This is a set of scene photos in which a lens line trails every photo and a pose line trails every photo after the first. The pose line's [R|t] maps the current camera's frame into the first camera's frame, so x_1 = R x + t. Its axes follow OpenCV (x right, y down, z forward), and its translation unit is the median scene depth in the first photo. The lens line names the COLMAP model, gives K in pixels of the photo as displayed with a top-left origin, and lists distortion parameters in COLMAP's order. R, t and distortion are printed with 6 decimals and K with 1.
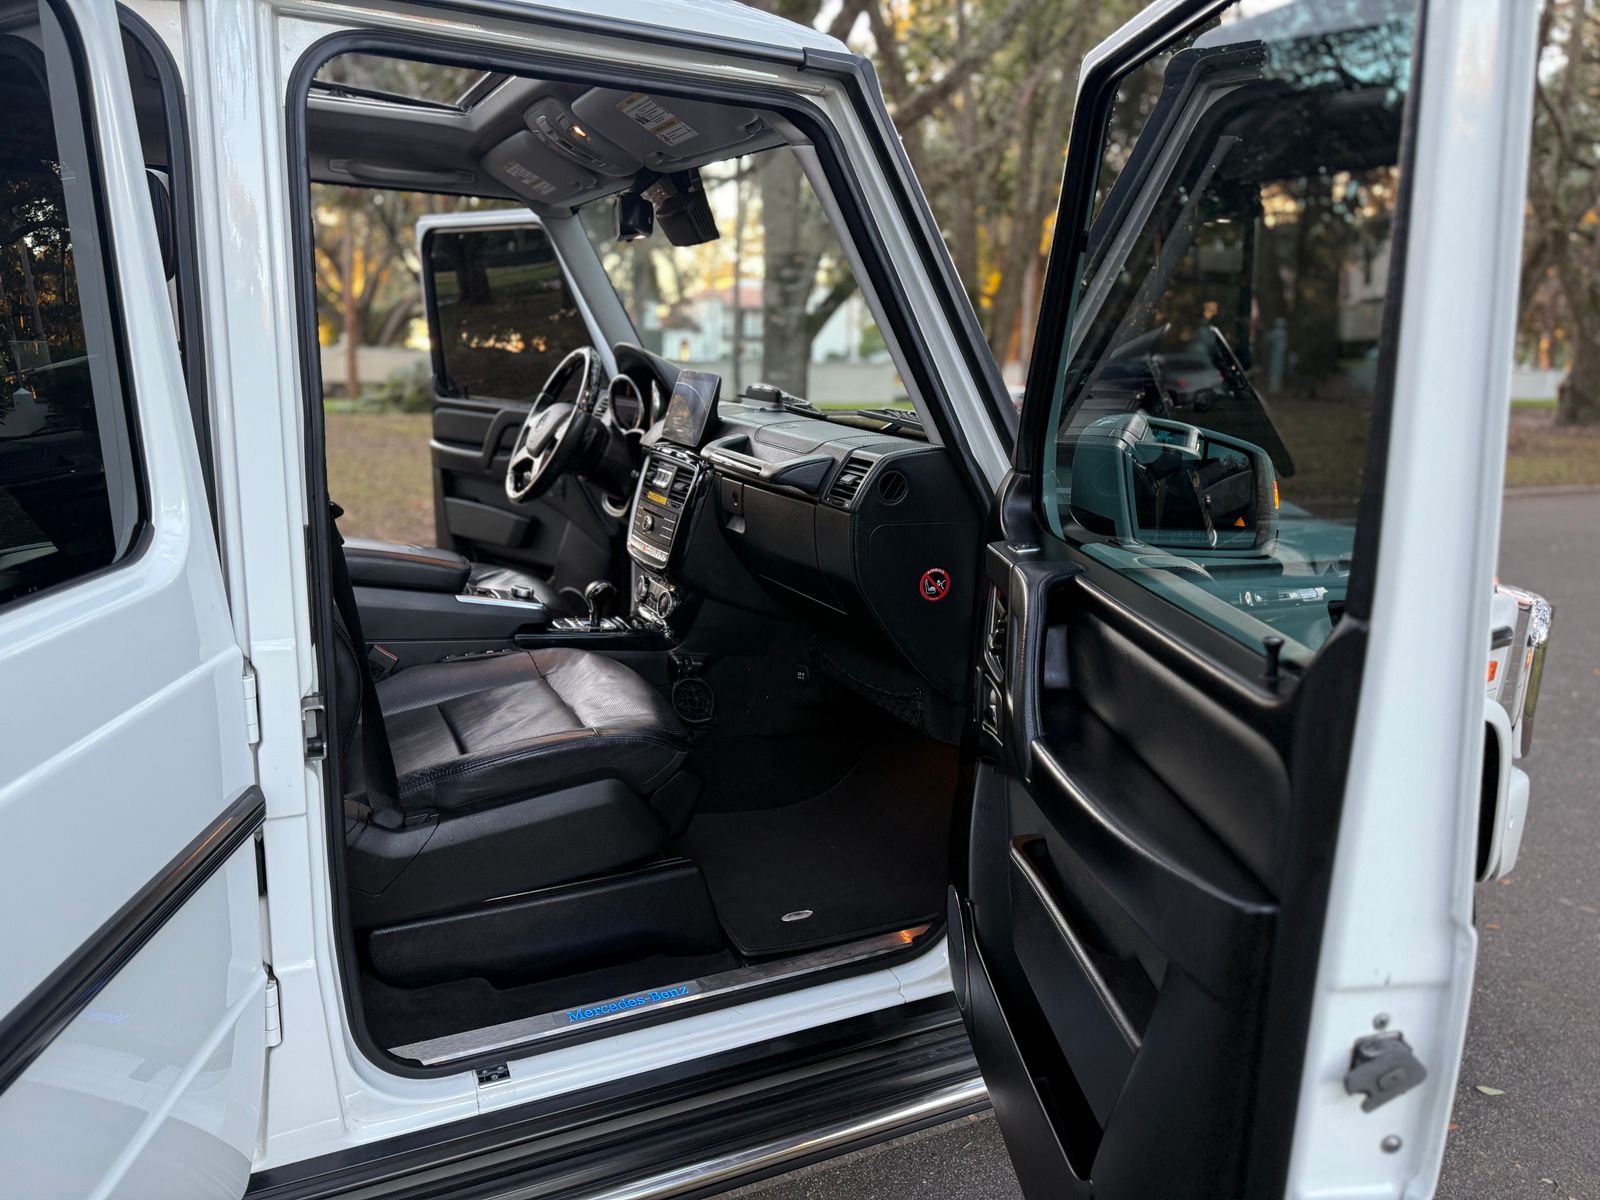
lens RADIAL K [[1096.3, 0, 799.0], [0, 1096.3, 597.6], [0, 0, 1]] dist [0.027772, -0.023764]
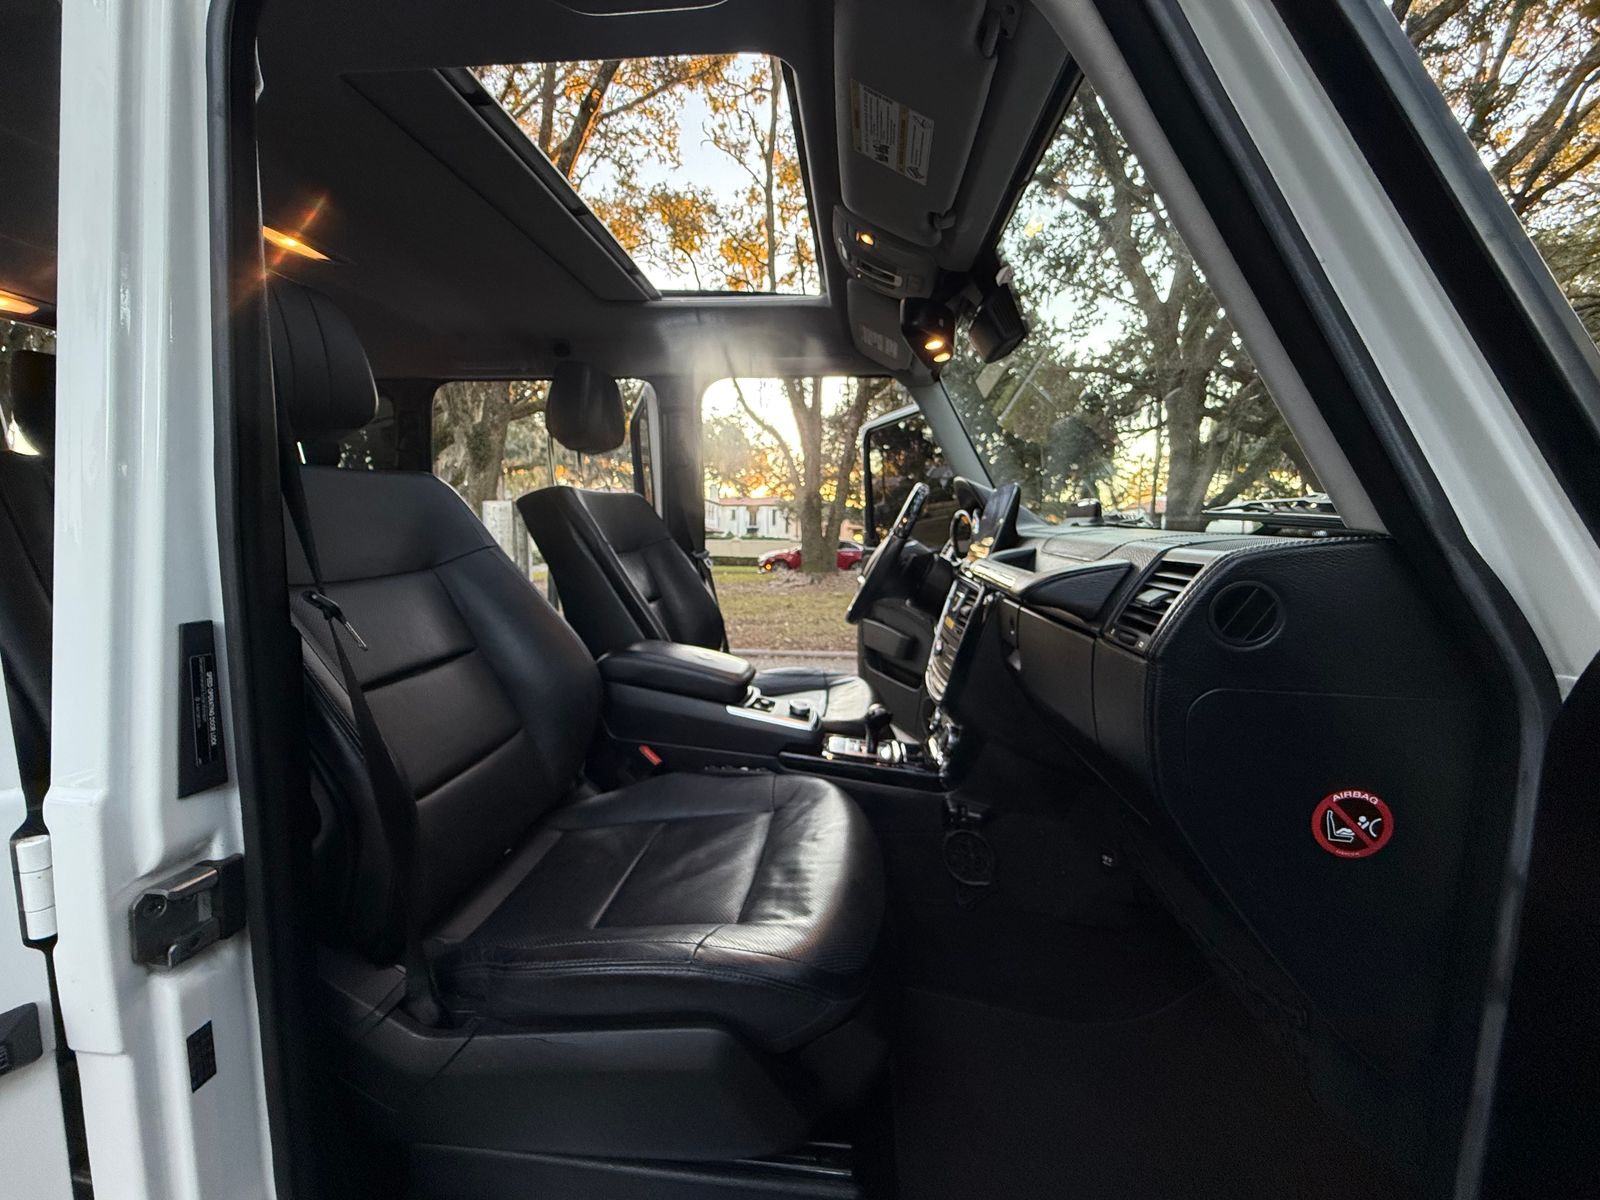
lens RADIAL K [[631.1, 0, 797.7], [0, 631.1, 602.7], [0, 0, 1]] dist [0.003126, 0.000452]
pose [[0.842479, 0.032261, -0.537762, 0.064585], [-0.099907, 0.990246, -0.097113, -0.054156], [0.529384, 0.135542, 0.837485, 0.614609]]
